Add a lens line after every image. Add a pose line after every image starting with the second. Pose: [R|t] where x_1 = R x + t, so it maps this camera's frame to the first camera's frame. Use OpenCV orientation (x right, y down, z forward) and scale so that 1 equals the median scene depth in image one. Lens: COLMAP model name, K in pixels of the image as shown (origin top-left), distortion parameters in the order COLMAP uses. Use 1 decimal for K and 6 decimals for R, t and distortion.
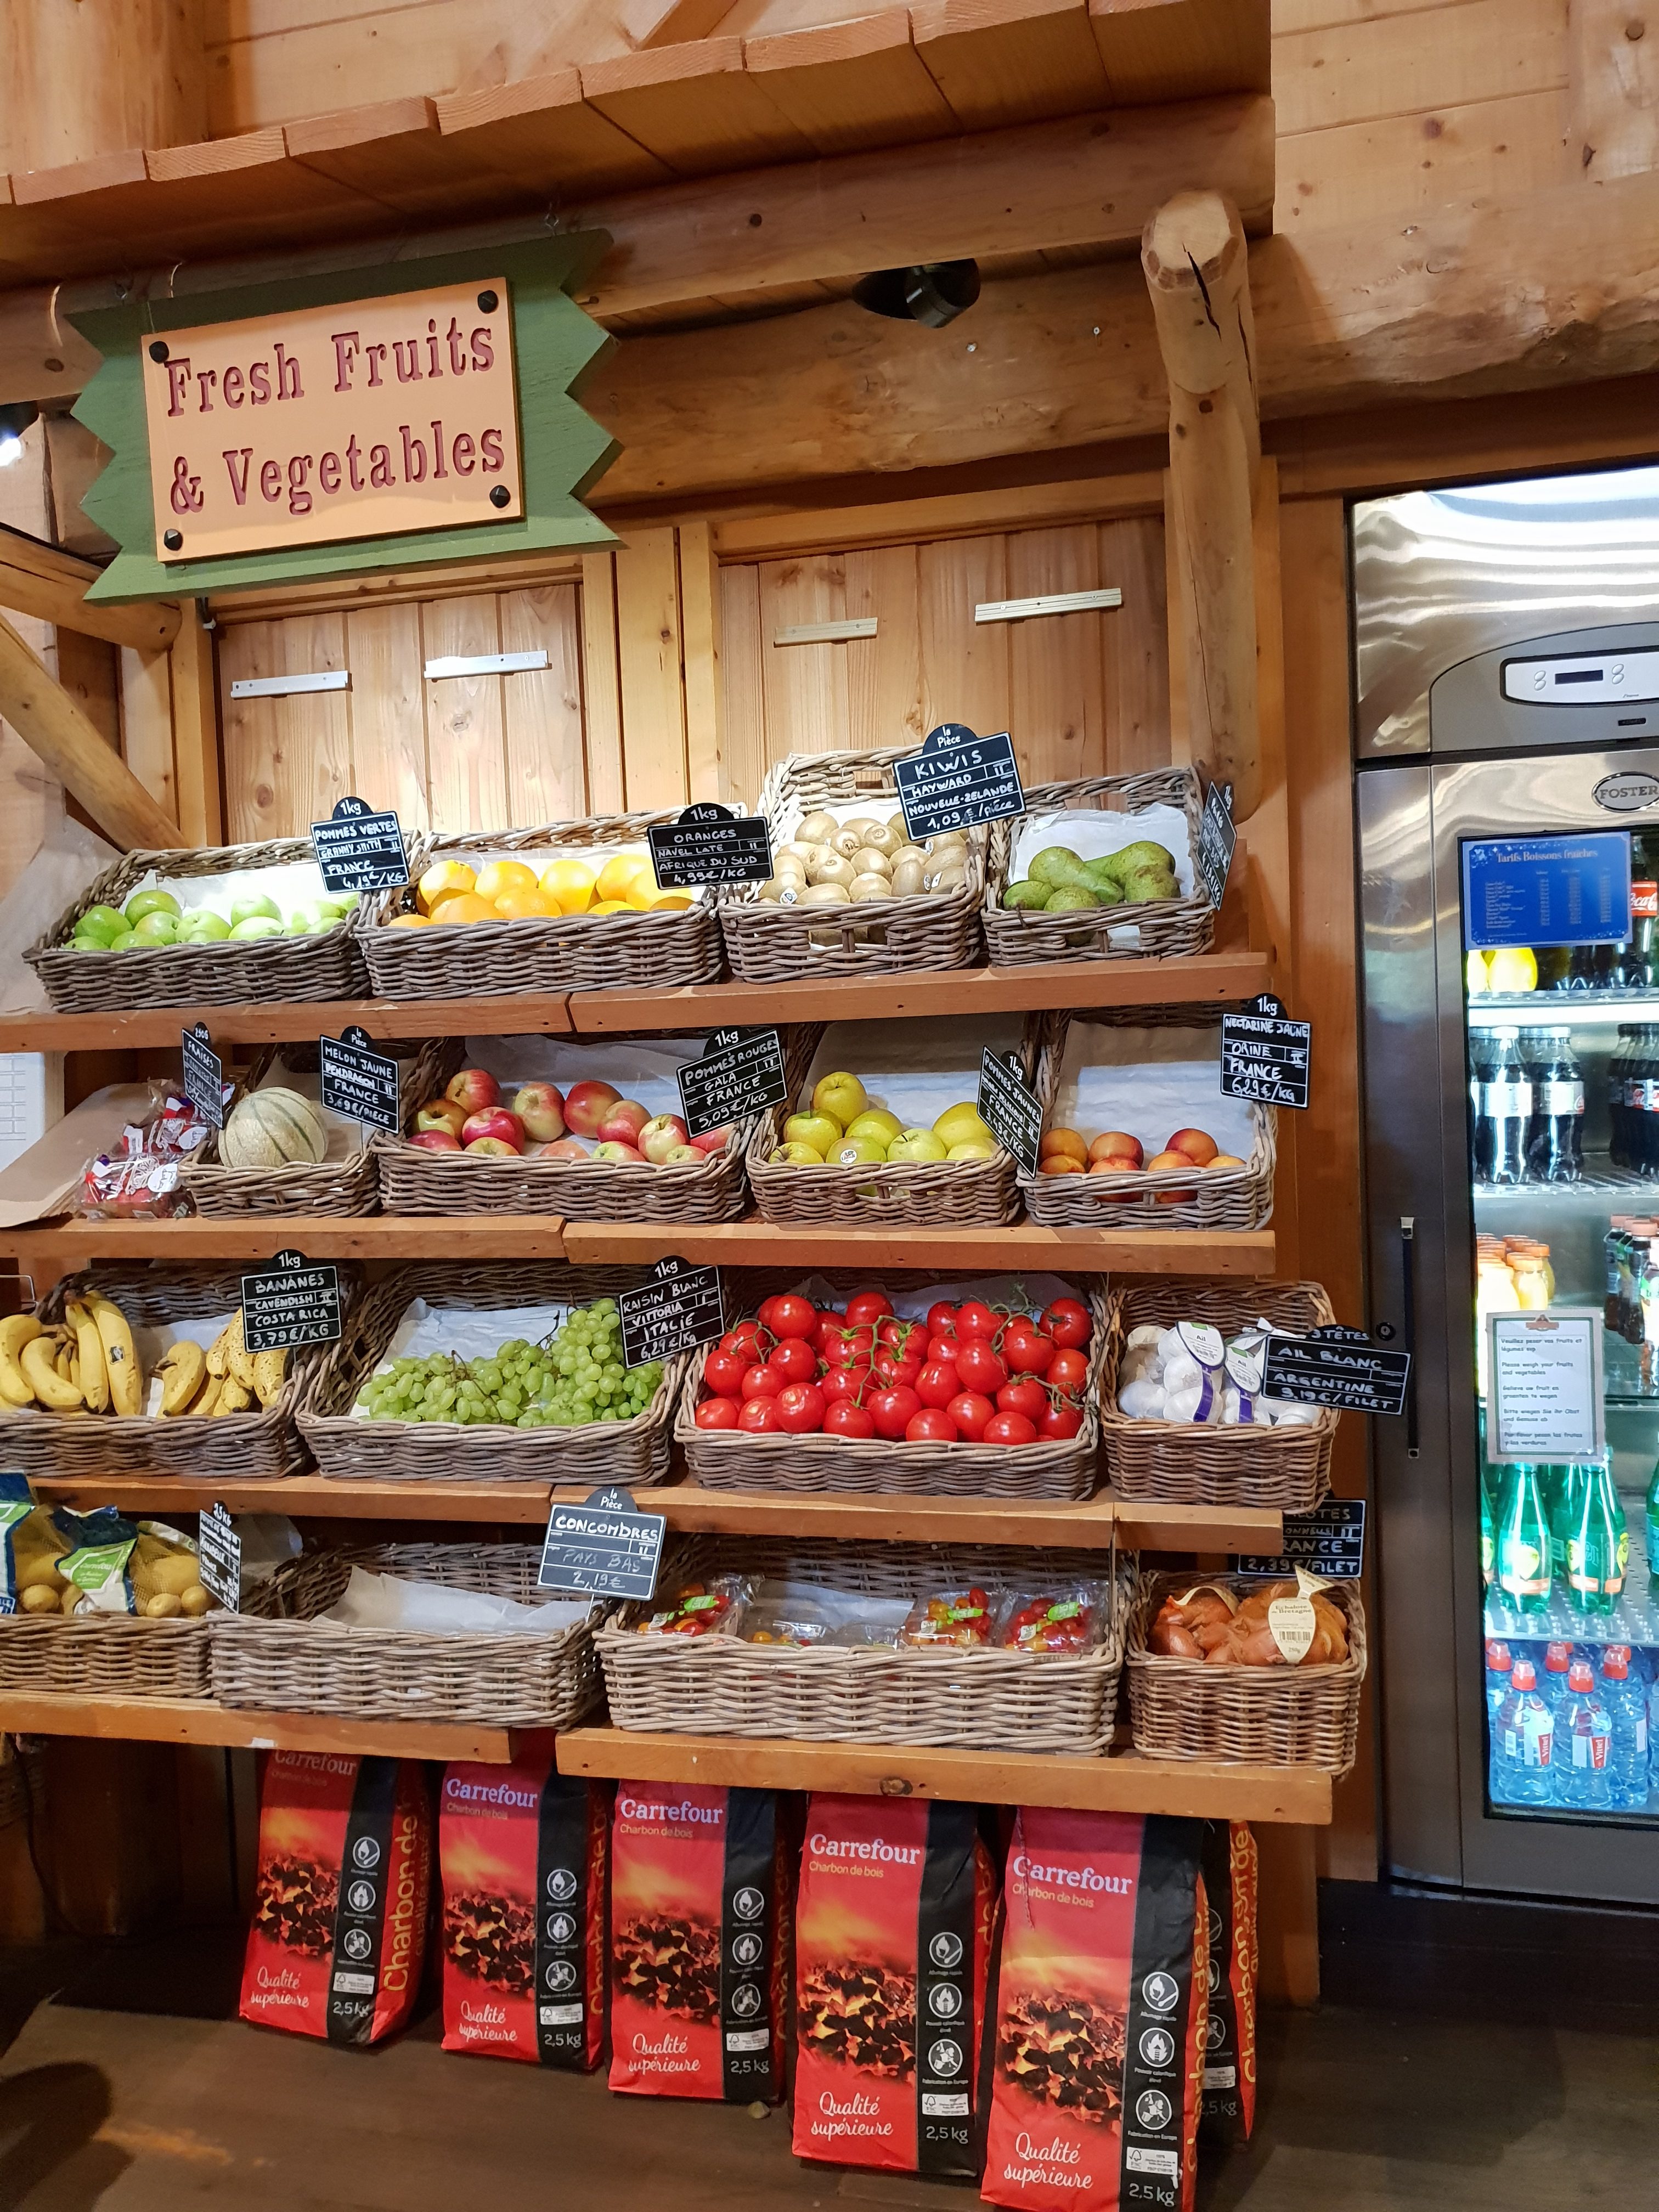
lens RADIAL K [[1732.4, 0, 816.7], [0, 1732.4, 1090.5], [0, 0, 1]] dist [0.026152, -0.015472]
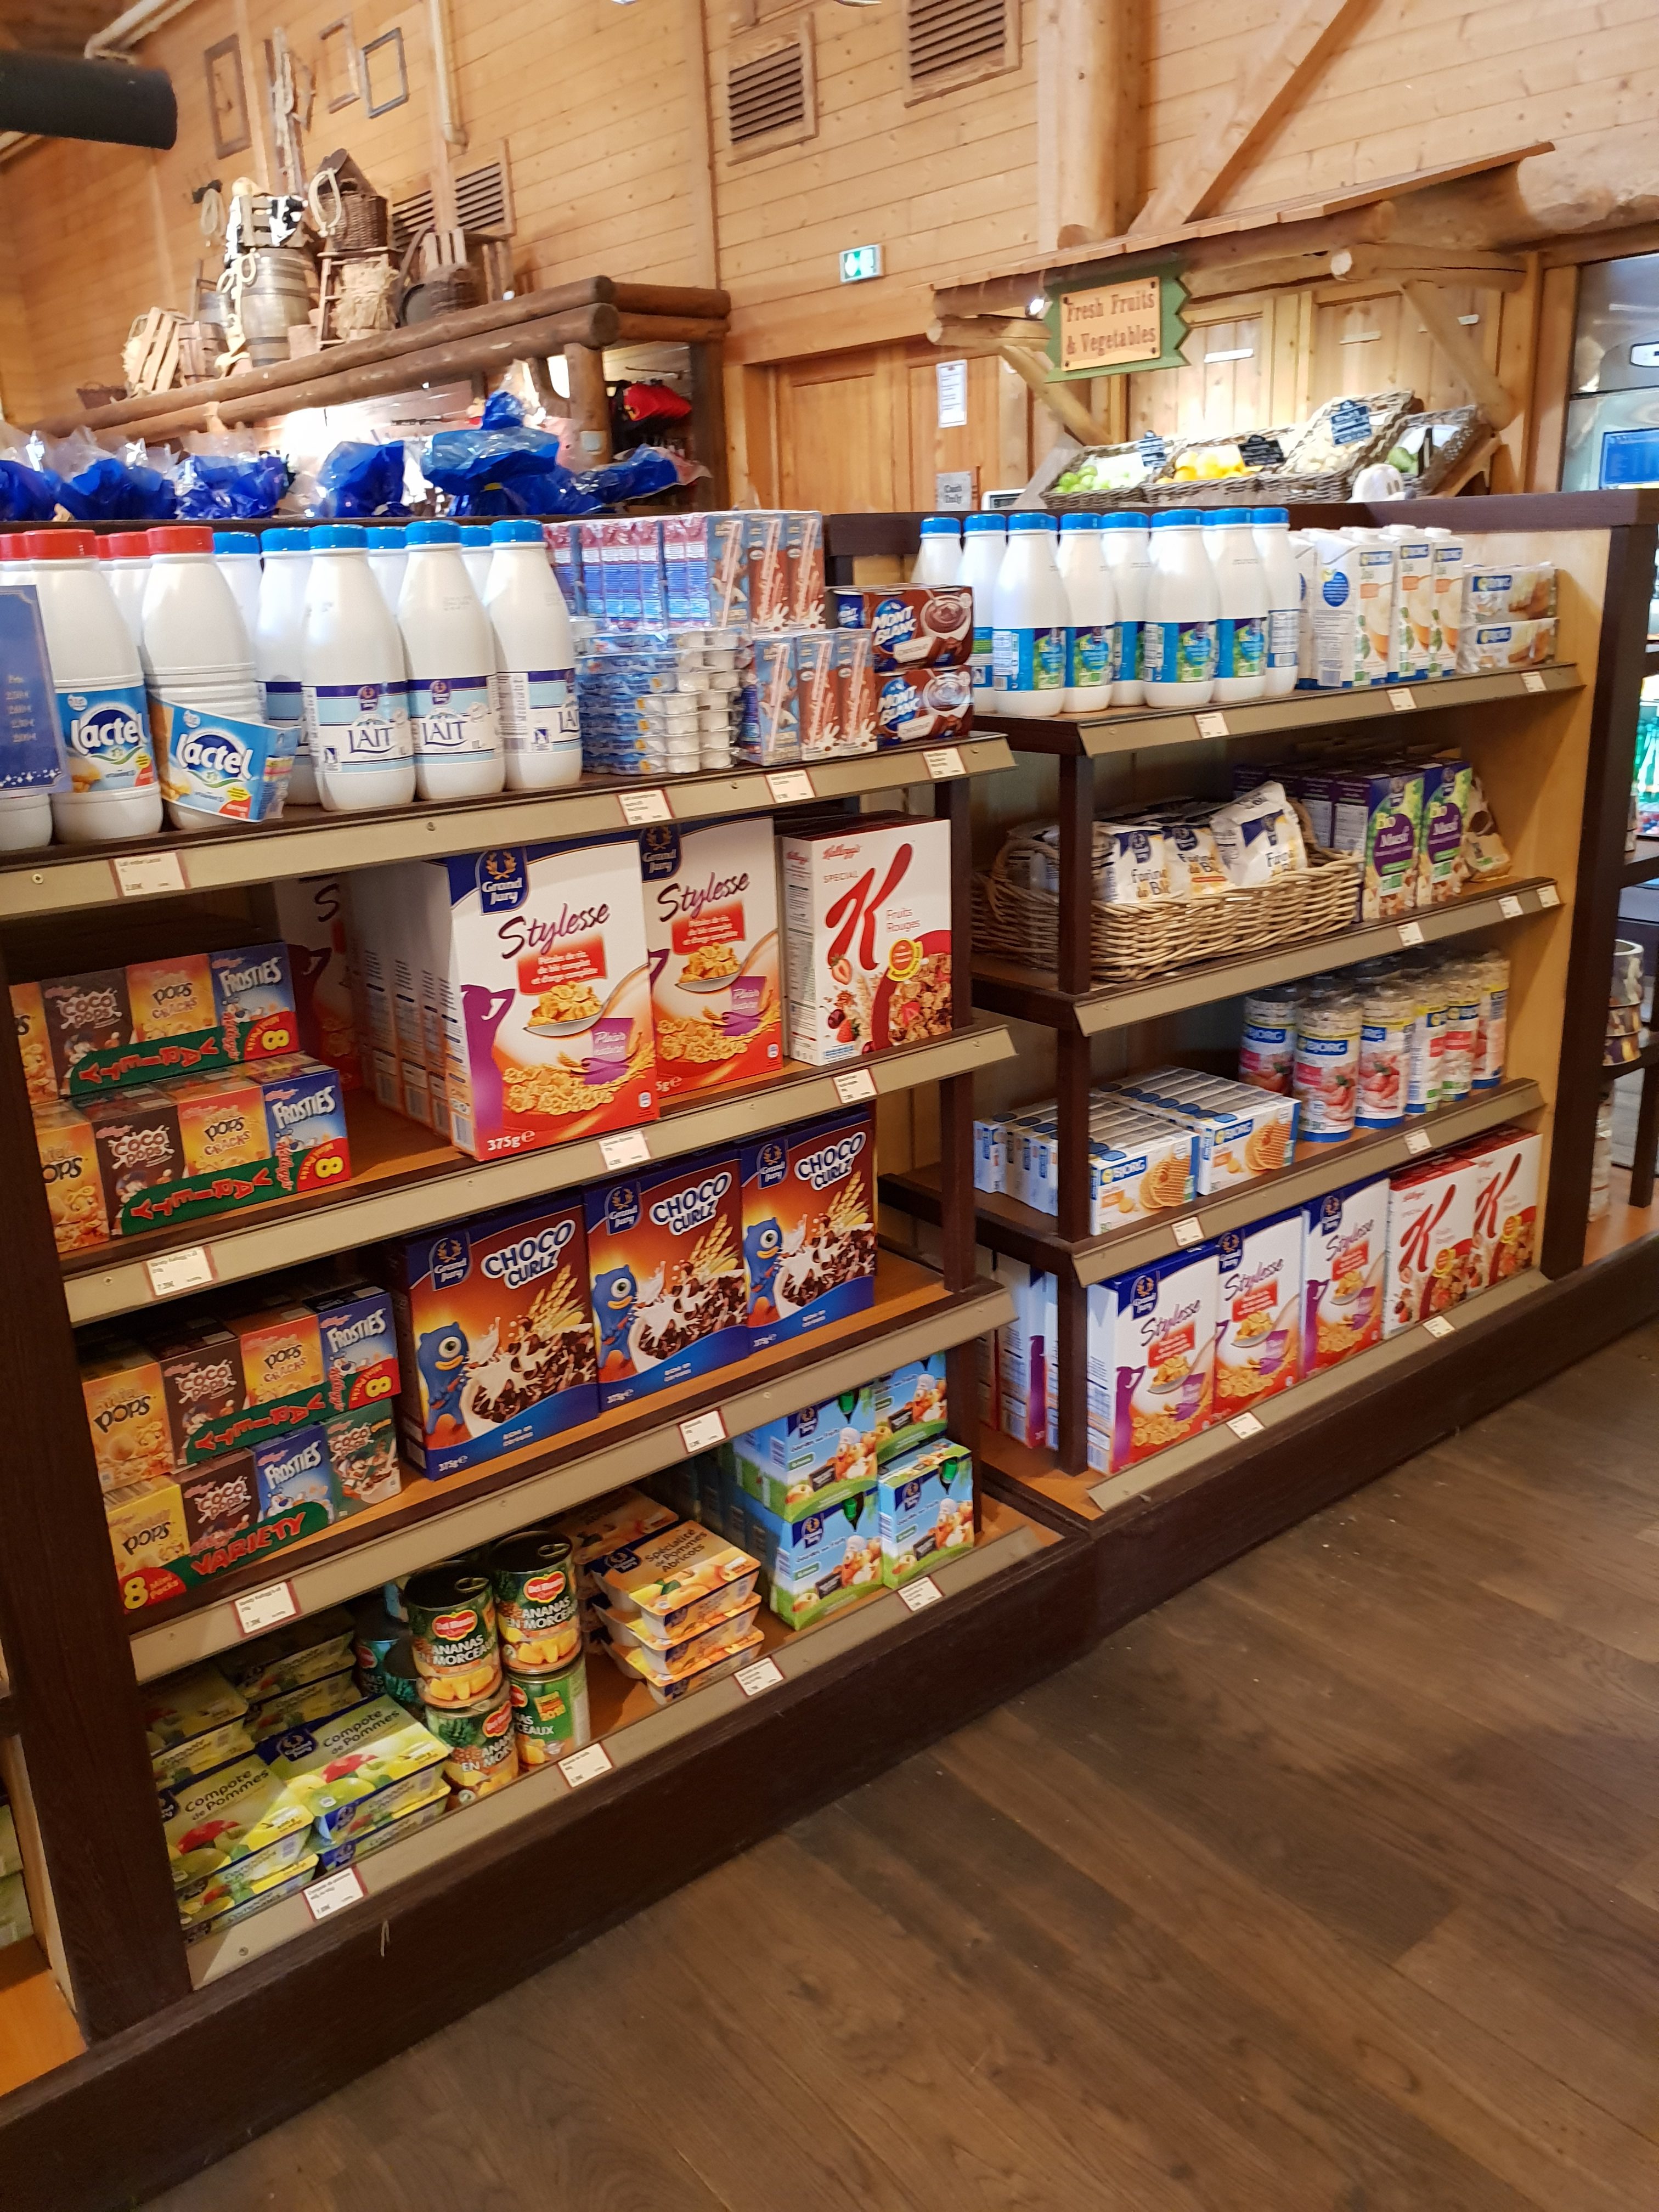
lens RADIAL K [[1732.4, 0, 836.5], [0, 1732.4, 1094.0], [0, 0, 1]] dist [0.026152, -0.015472]
pose [[0.812436, 0.183035, -0.553576, 0.961554], [-0.015678, 0.955962, 0.293071, 0.025627], [0.582840, -0.229422, 0.779528, -1.510429]]
